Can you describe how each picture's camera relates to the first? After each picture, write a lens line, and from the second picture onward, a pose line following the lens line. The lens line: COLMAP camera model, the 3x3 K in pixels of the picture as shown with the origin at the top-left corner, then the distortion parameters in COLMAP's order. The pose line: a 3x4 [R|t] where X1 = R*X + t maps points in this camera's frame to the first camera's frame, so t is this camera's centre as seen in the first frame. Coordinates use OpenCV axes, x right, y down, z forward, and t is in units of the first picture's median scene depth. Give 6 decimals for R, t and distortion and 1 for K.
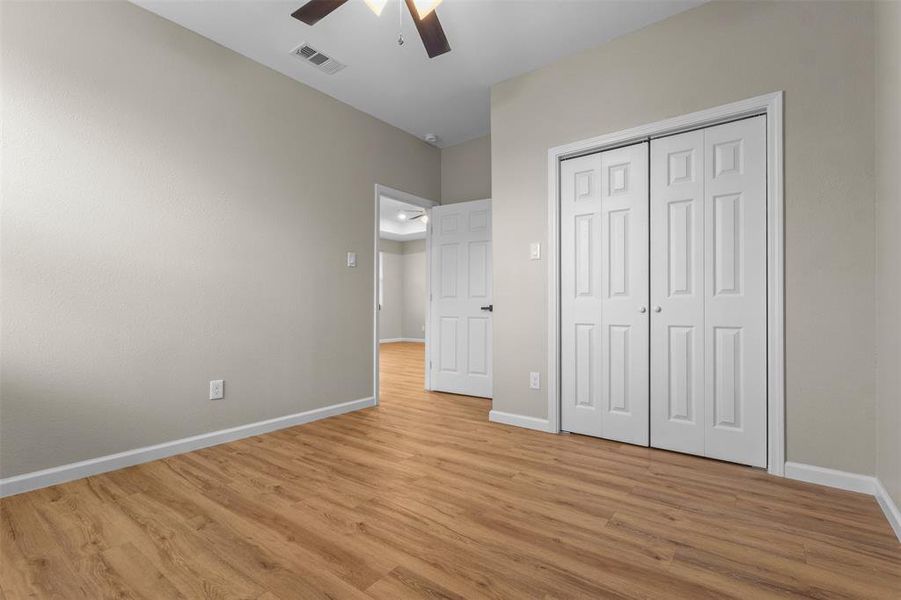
lens RADIAL K [[405.6, 0, 450.5], [0, 405.6, 300.0], [0, 0, 1]] dist [-0.002070, -0.000384]
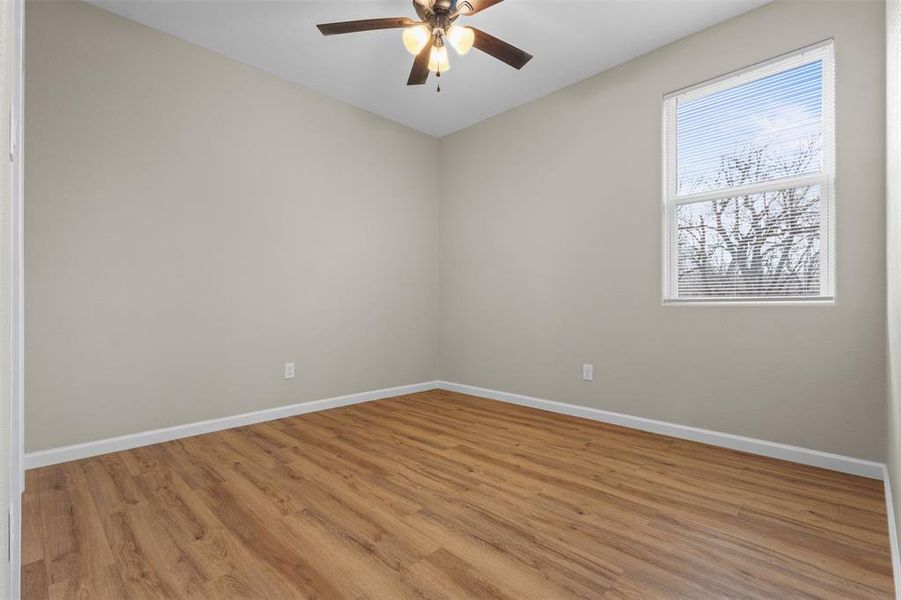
lens RADIAL K [[414.7, 0, 446.6], [0, 414.7, 302.1], [0, 0, 1]] dist [0.002161, 0.000002]
pose [[-0.990527, 0.002481, 0.137299, -0.291654], [0.000172, 0.999858, -0.016830, 0.034969], [-0.137321, -0.016647, -0.990387, 2.076966]]
